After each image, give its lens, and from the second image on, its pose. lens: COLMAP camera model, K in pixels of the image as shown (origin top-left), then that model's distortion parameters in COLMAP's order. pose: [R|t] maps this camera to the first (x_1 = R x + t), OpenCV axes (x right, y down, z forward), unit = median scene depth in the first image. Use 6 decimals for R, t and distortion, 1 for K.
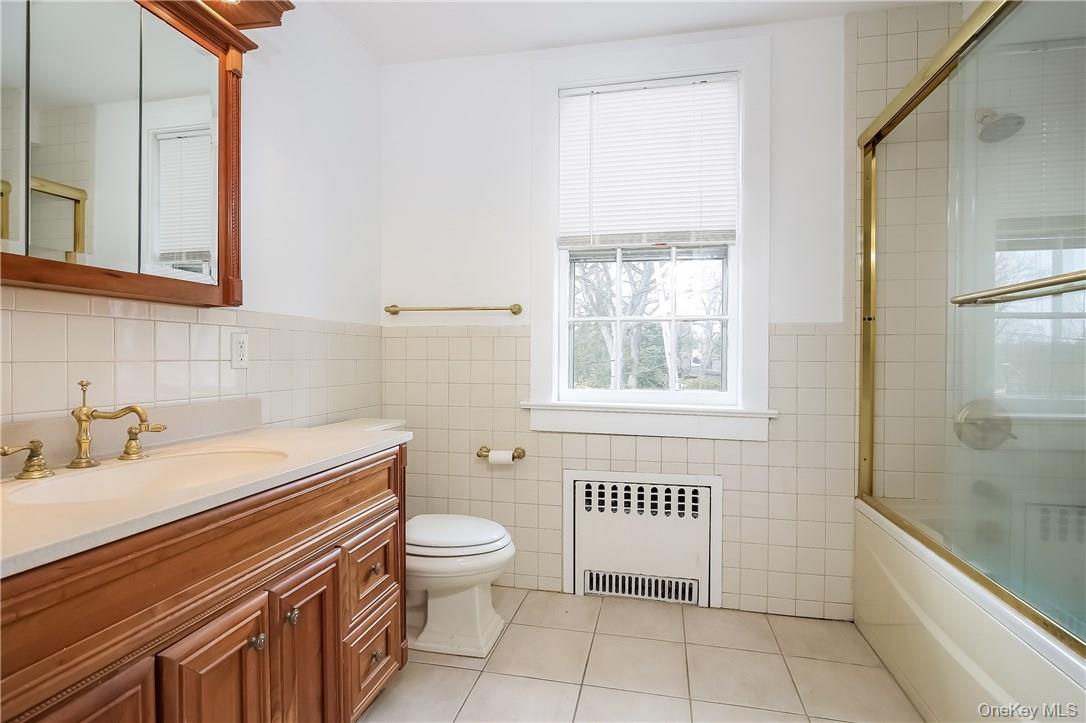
lens RADIAL K [[550.3, 0, 541.2], [0, 550.3, 362.4], [0, 0, 1]] dist [0.002249, -0.000073]
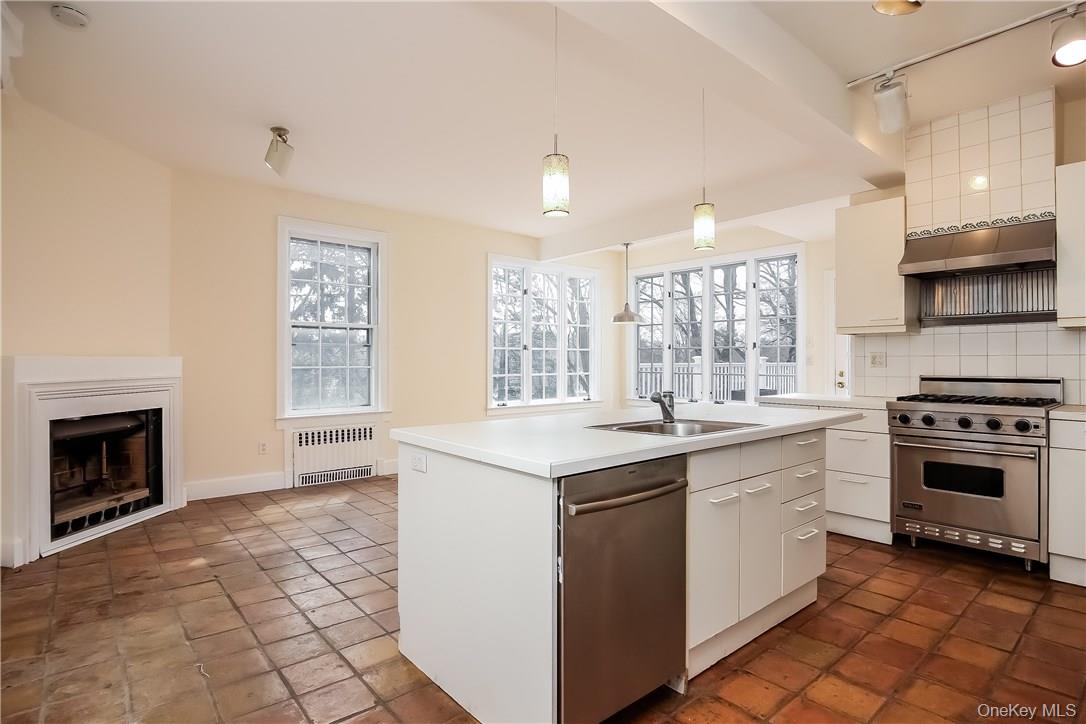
lens RADIAL K [[550.3, 0, 541.2], [0, 550.3, 362.9], [0, 0, 1]] dist [0.002249, -0.000073]
pose [[0.595287, -0.015982, 0.803354, -1.063256], [0.005784, 0.999861, 0.015606, -0.077396], [-0.803492, -0.004644, 0.595297, -1.001896]]
